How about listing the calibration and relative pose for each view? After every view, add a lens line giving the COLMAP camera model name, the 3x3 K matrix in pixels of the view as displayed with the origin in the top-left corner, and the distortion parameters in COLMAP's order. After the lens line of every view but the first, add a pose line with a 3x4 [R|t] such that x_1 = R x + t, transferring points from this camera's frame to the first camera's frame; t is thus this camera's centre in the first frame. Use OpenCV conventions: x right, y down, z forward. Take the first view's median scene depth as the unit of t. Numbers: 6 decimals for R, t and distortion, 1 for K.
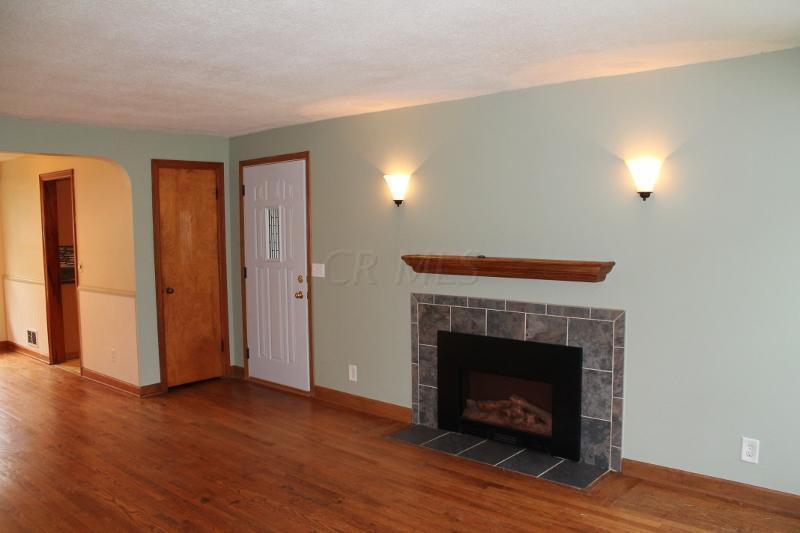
lens RADIAL K [[657.9, 0, 404.2], [0, 657.9, 279.4], [0, 0, 1]] dist [-0.161990, 0.138878]
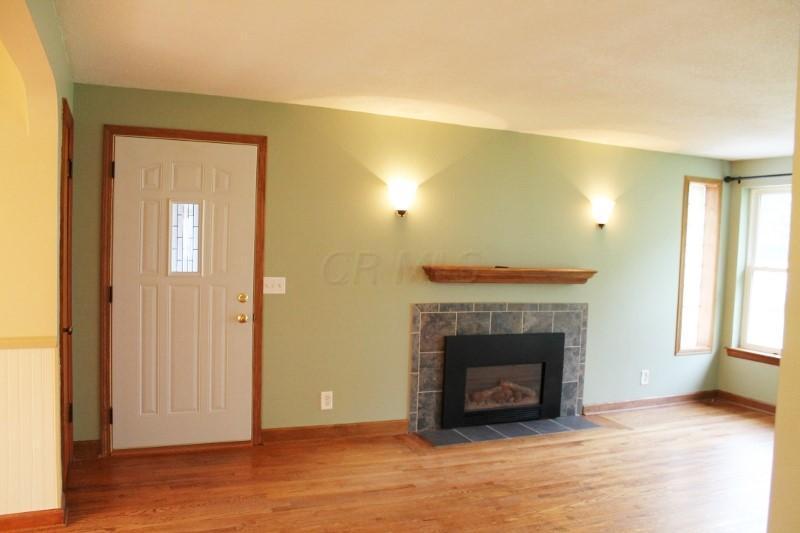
lens RADIAL K [[657.9, 0, 404.2], [0, 657.9, 279.4], [0, 0, 1]] dist [-0.161990, 0.138878]
pose [[0.421878, -0.026123, 0.906276, -0.982117], [0.035307, 0.999300, 0.012368, -0.031724], [-0.905965, 0.026780, 0.422505, 0.632209]]
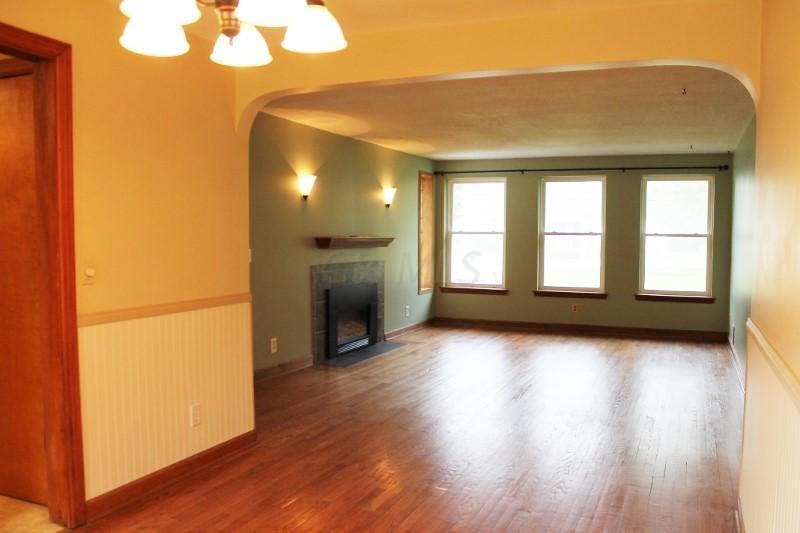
lens RADIAL K [[657.9, 0, 404.2], [0, 657.9, 279.4], [0, 0, 1]] dist [-0.161990, 0.138878]
pose [[-0.297709, -0.051961, 0.953242, -1.418514], [0.084881, 0.993122, 0.080644, -0.046308], [-0.950876, 0.104920, -0.291251, 1.307540]]
